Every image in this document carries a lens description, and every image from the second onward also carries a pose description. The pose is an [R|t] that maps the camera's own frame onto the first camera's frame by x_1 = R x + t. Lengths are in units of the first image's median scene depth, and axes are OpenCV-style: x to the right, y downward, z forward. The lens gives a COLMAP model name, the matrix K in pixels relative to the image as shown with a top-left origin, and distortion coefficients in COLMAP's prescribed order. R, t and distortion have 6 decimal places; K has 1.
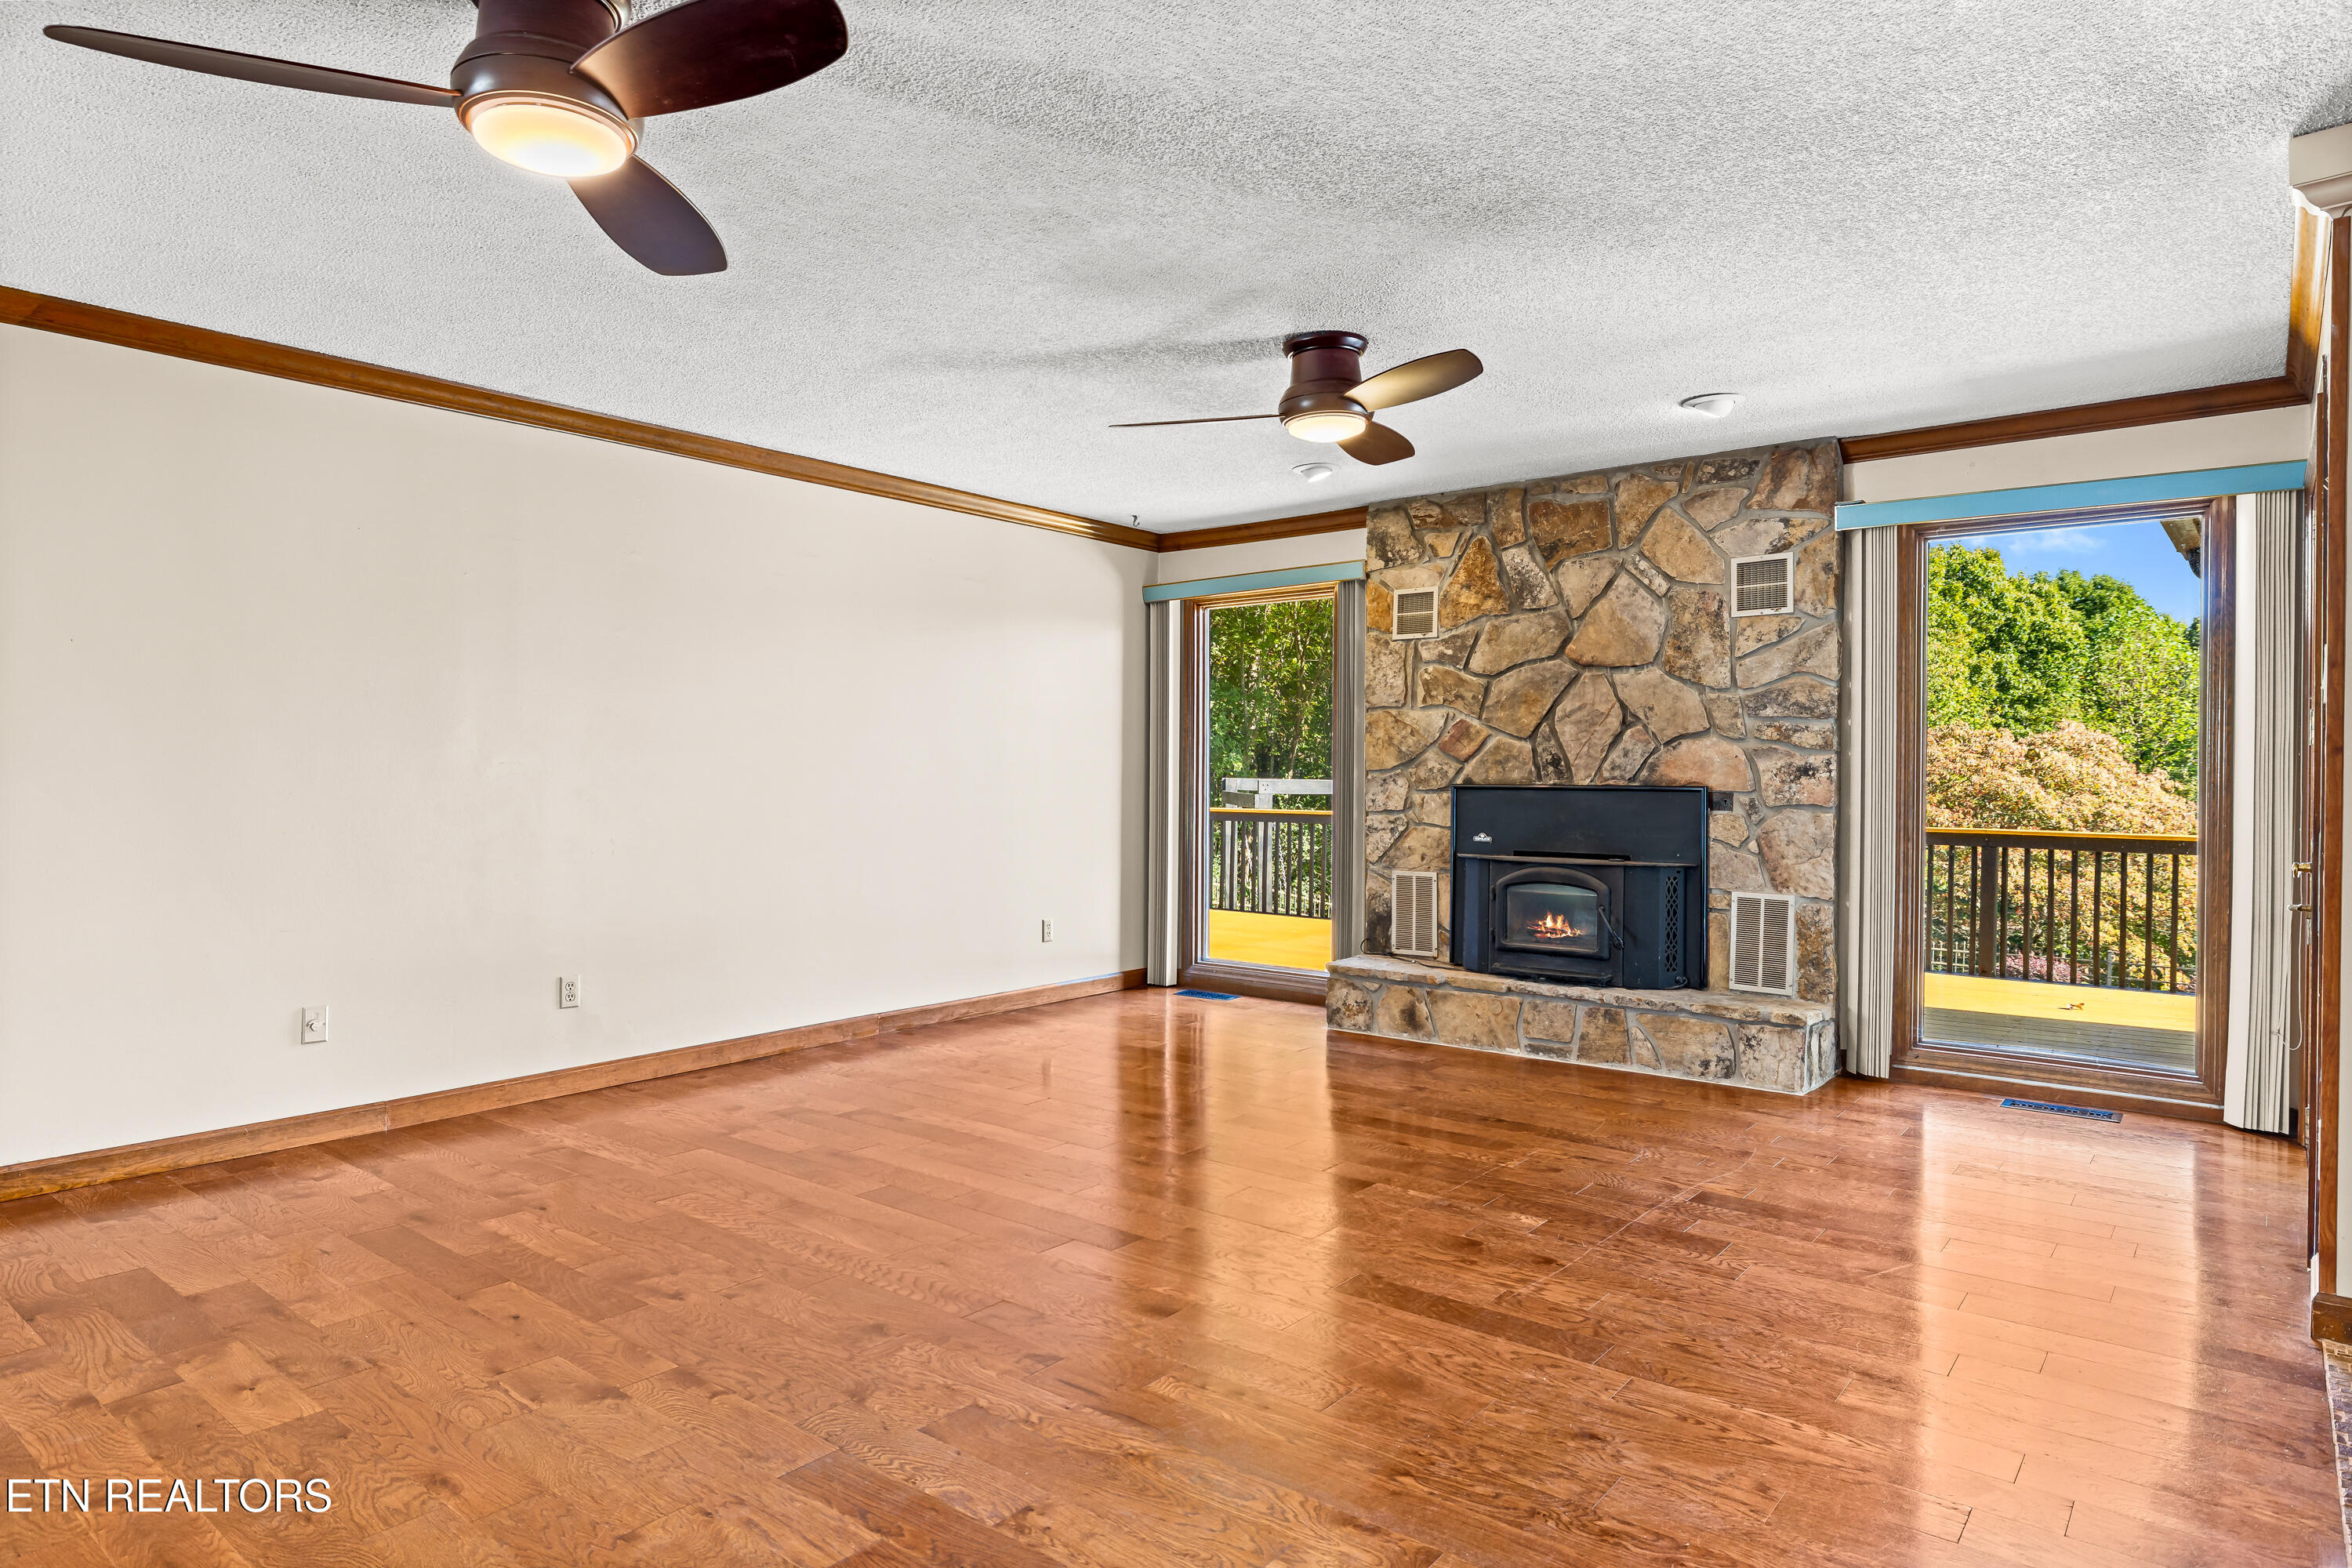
lens RADIAL K [[1347.1, 0, 1172.7], [0, 1347.1, 784.0], [0, 0, 1]] dist [0.000176, -0.003308]
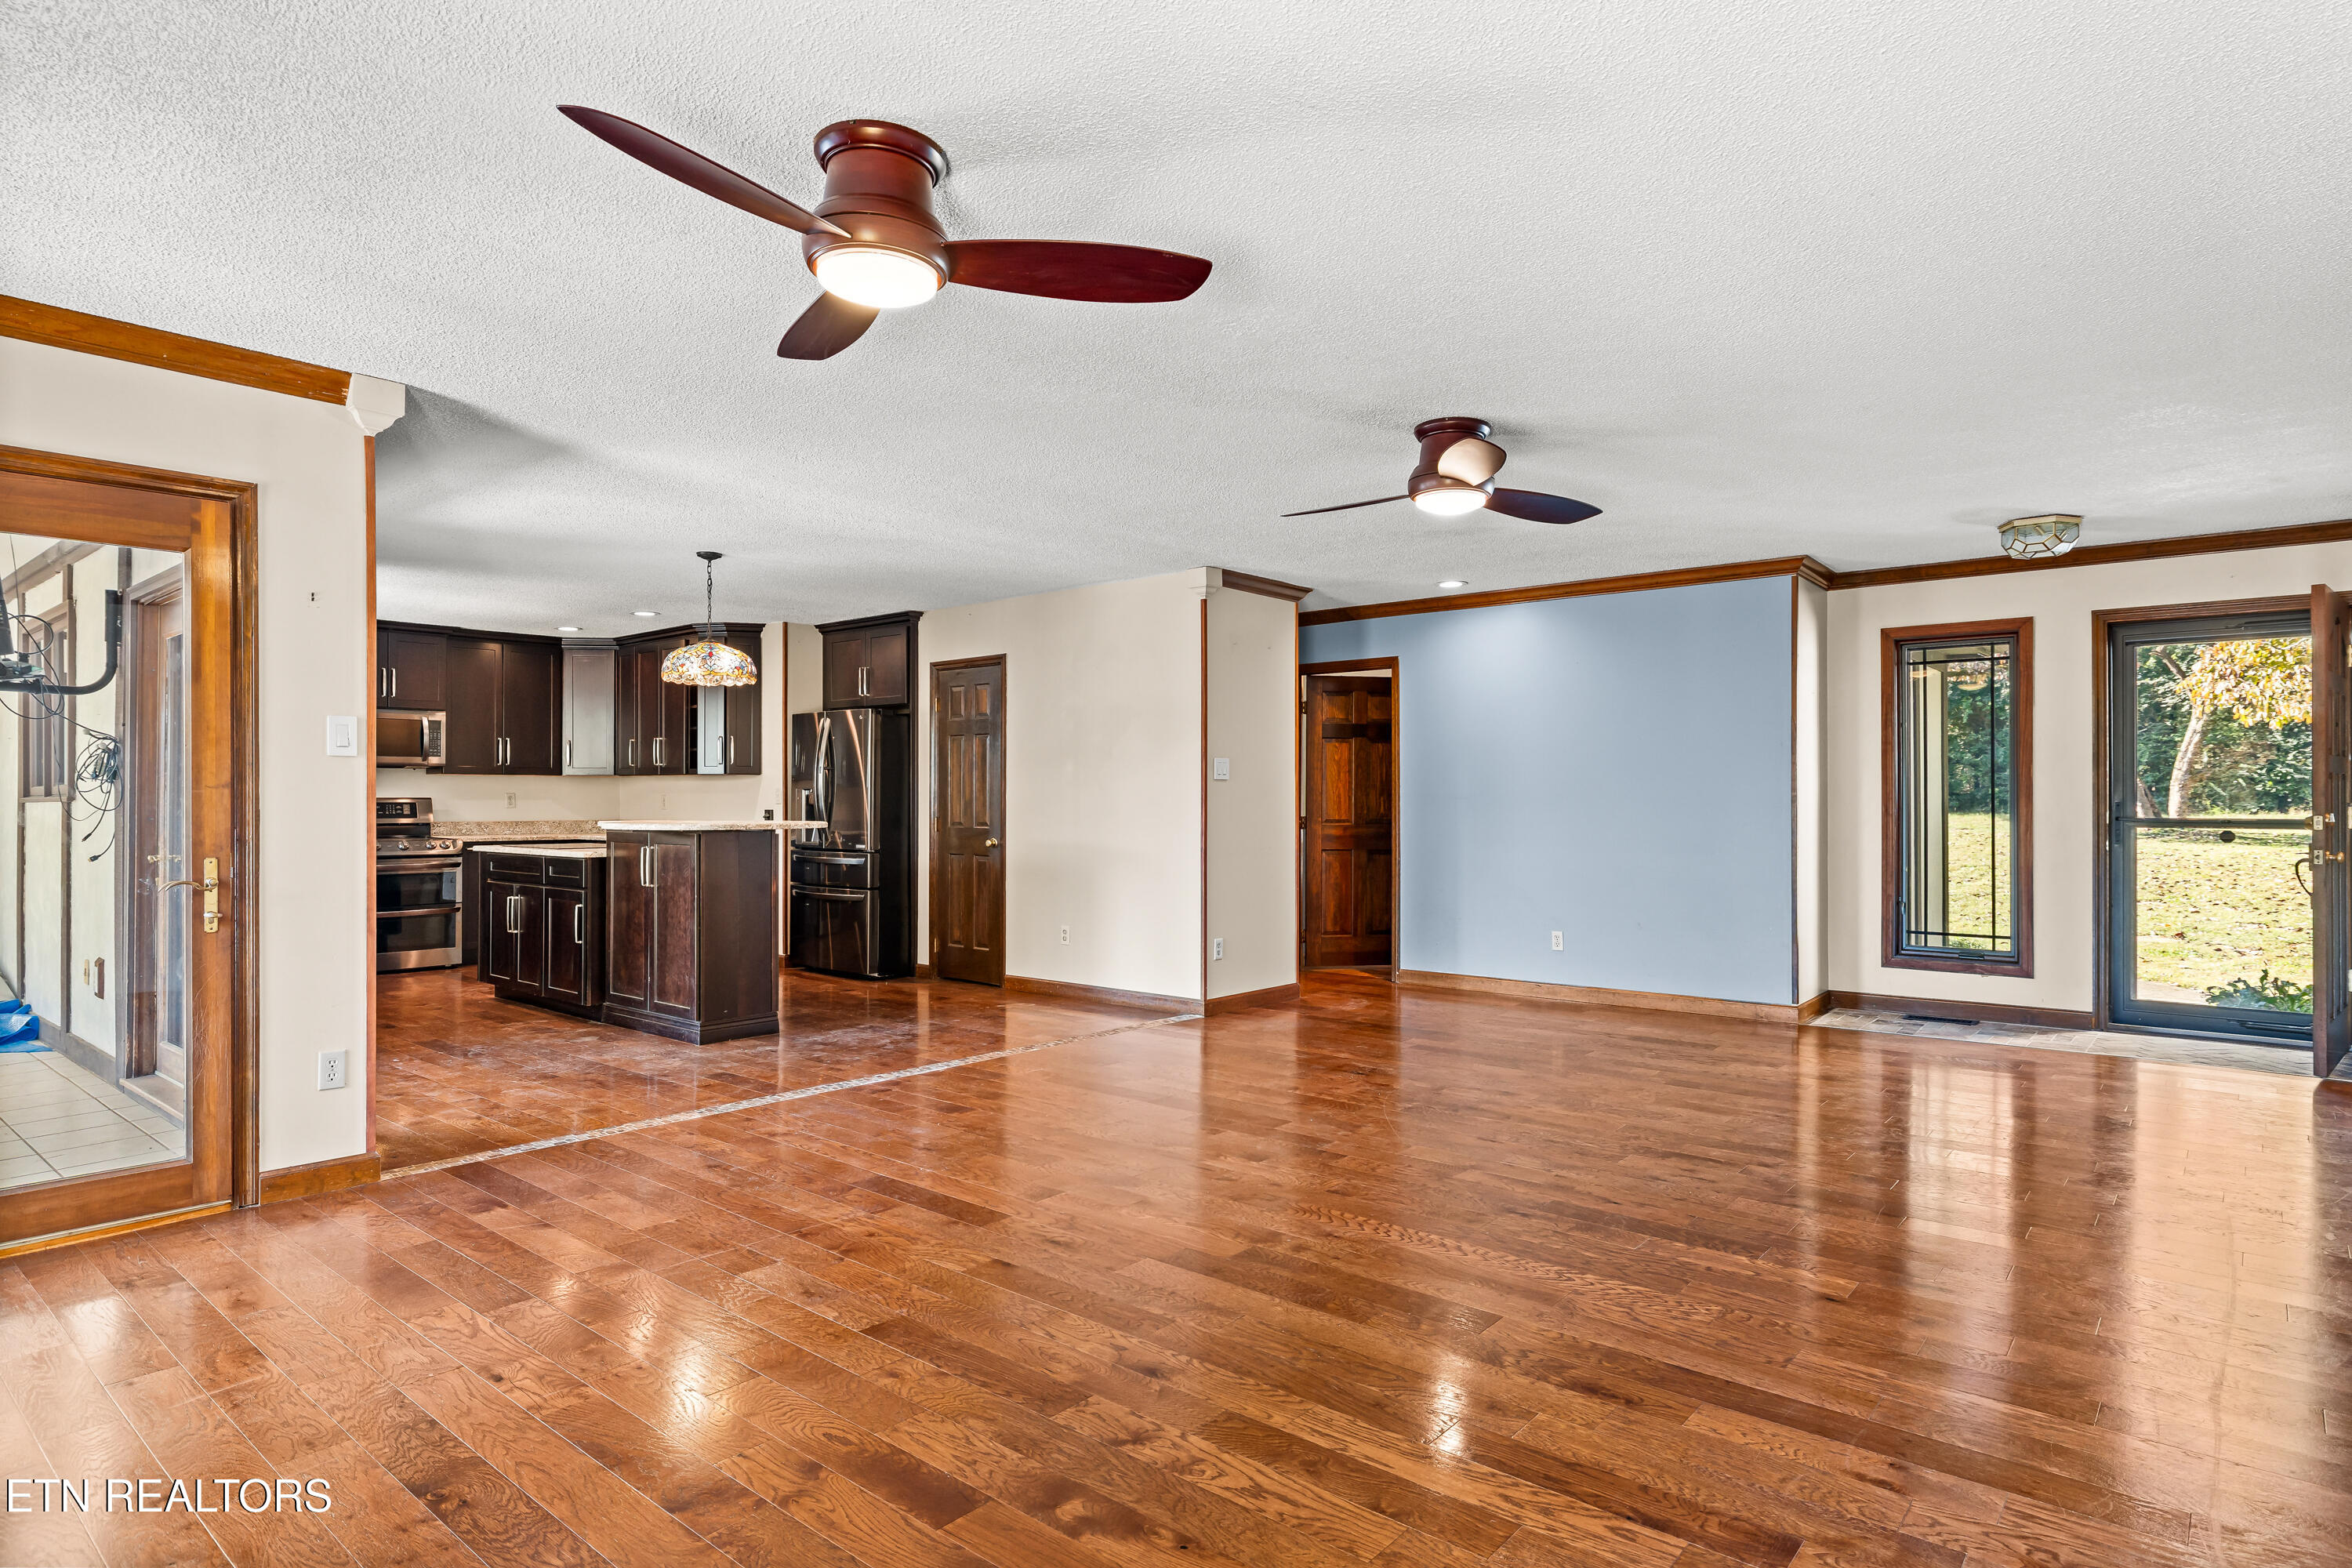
lens RADIAL K [[1282.3, 0, 1169.7], [0, 1282.3, 791.7], [0, 0, 1]] dist [0.005701, -0.001343]
pose [[-0.999669, -0.003309, 0.025525, -0.031366], [-0.003330, 0.999994, -0.000773, -0.011523], [-0.025522, -0.000858, -0.999674, 1.157089]]
